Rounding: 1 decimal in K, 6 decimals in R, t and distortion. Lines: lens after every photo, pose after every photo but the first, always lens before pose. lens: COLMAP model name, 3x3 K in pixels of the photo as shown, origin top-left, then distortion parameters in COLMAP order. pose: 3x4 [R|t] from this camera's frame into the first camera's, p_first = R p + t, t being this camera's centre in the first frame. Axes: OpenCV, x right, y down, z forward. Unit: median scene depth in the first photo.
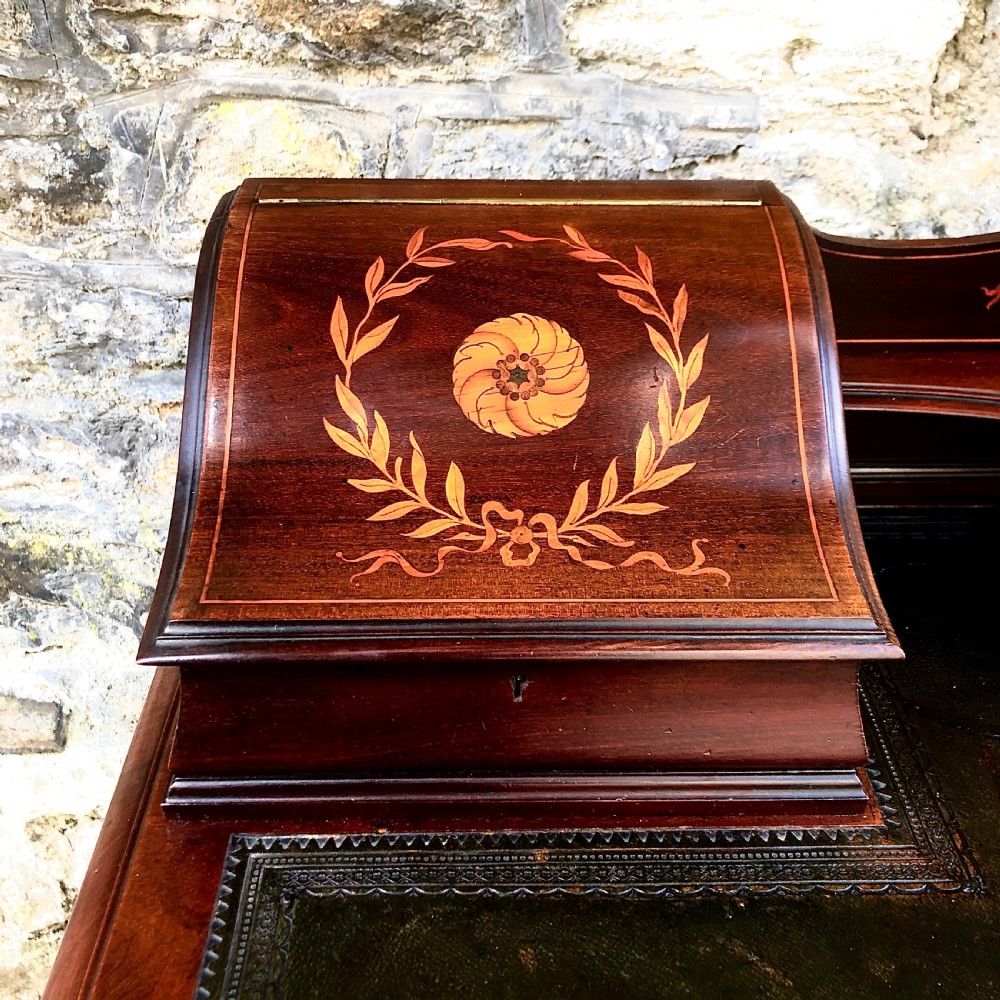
lens RADIAL K [[1096.9, 0, 502.9], [0, 1096.9, 489.8], [0, 0, 1]] dist [0.009923, 0.000000]
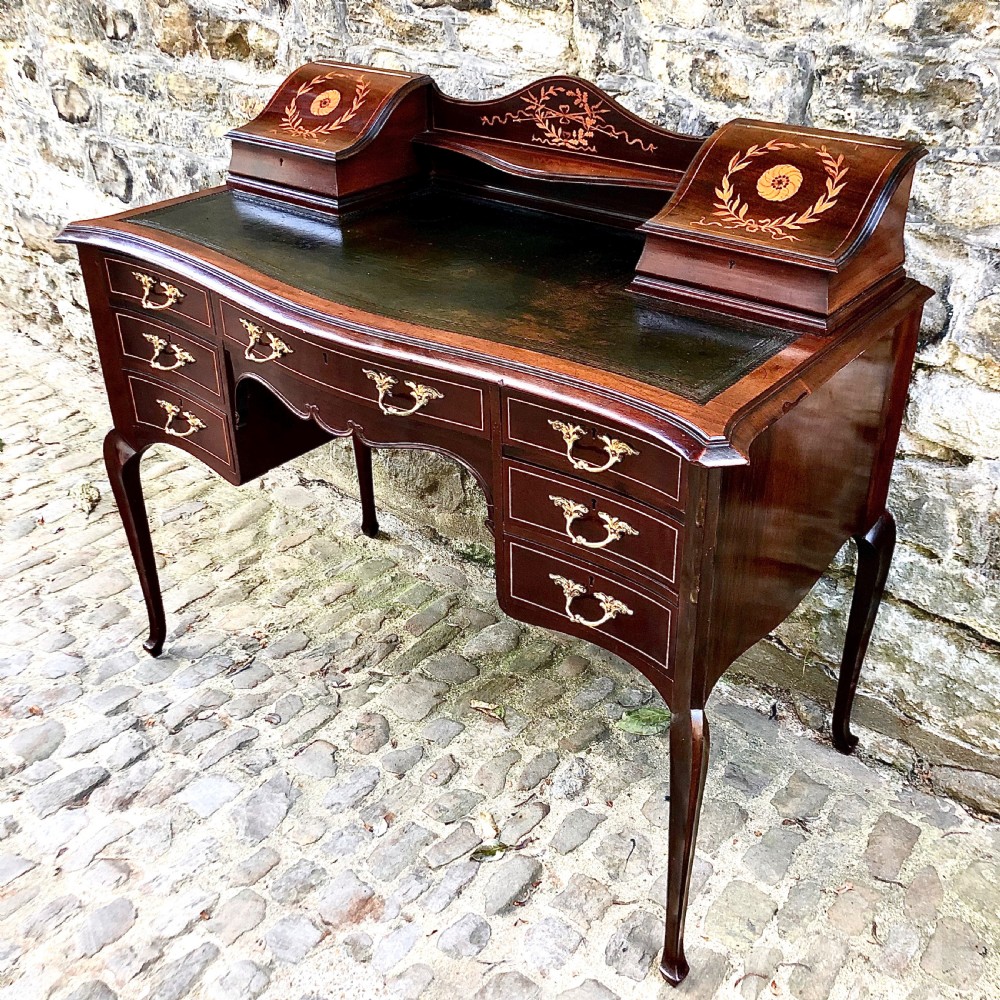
lens RADIAL K [[1096.9, 0, 523.3], [0, 1096.9, 483.5], [0, 0, 1]] dist [0.009923, 0.000000]
pose [[0.772404, 0.305065, -0.557070, 2.196492], [-0.345136, 0.937897, 0.035068, 0.548875], [0.533173, 0.165178, 0.829725, -1.168941]]
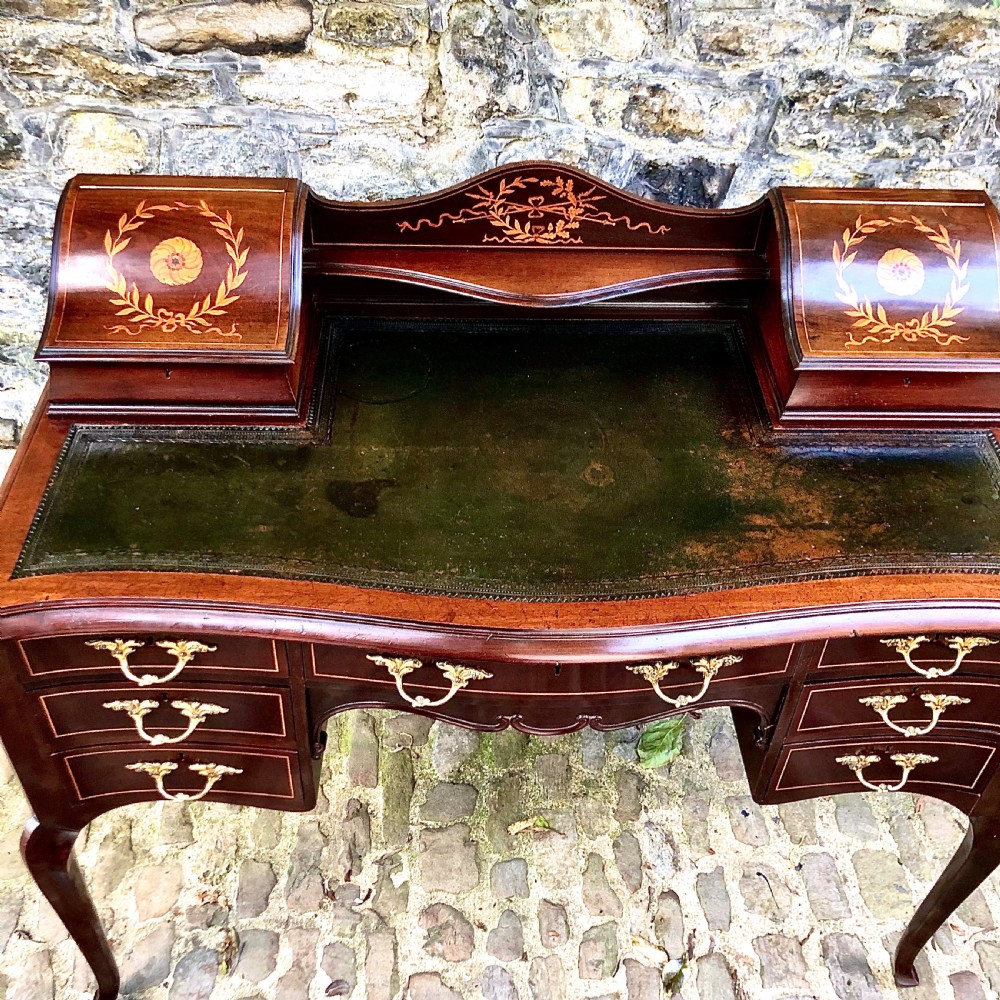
lens RADIAL K [[1096.9, 0, 517.9], [0, 1096.9, 478.3], [0, 0, 1]] dist [0.009923, 0.000000]
pose [[0.999223, 0.010507, 0.037996, 0.514272], [-0.016061, 0.988710, 0.148976, 0.004248], [-0.036002, -0.149470, 0.988111, -1.205563]]
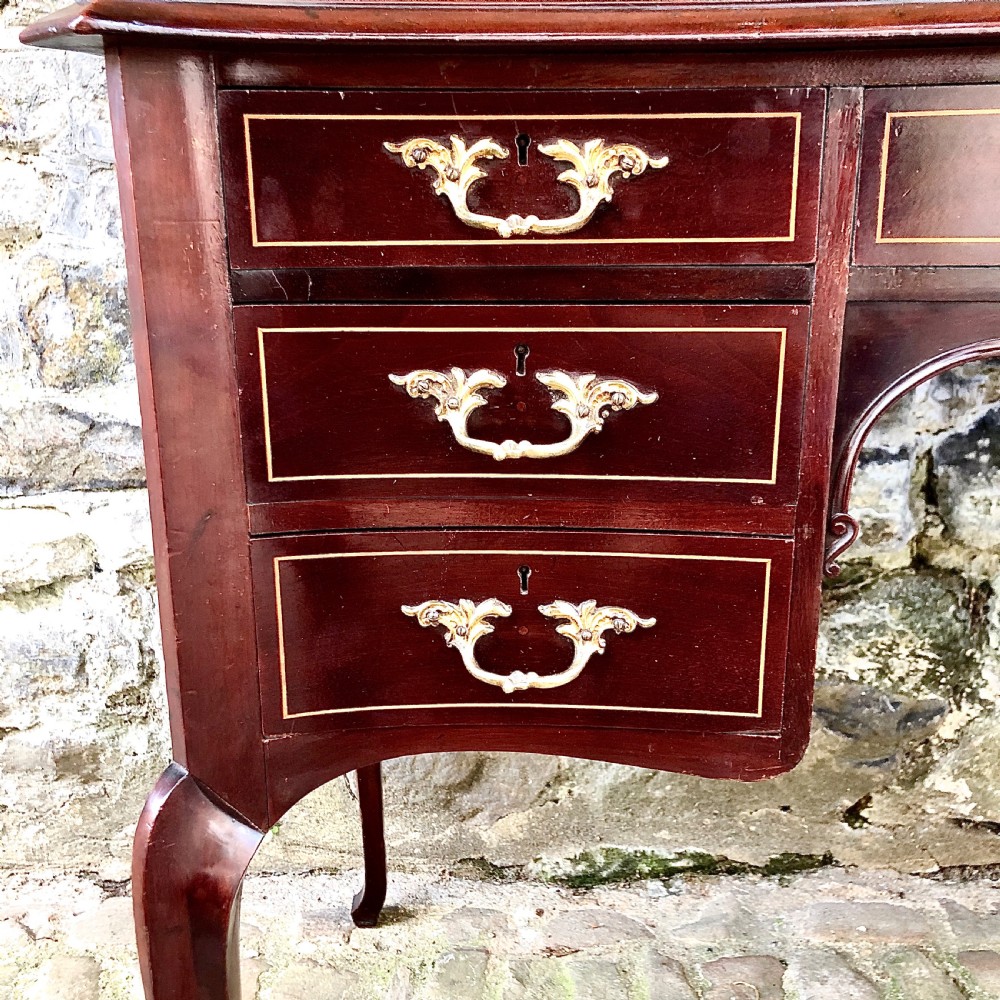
lens RADIAL K [[1096.9, 0, 496.7], [0, 1096.9, 489.6], [0, 0, 1]] dist [0.009923, 0.000000]
pose [[0.999102, -0.024447, -0.034601, 0.040465], [0.011875, 0.945580, -0.325173, 0.944402], [0.040668, 0.324470, 0.945021, -0.241437]]
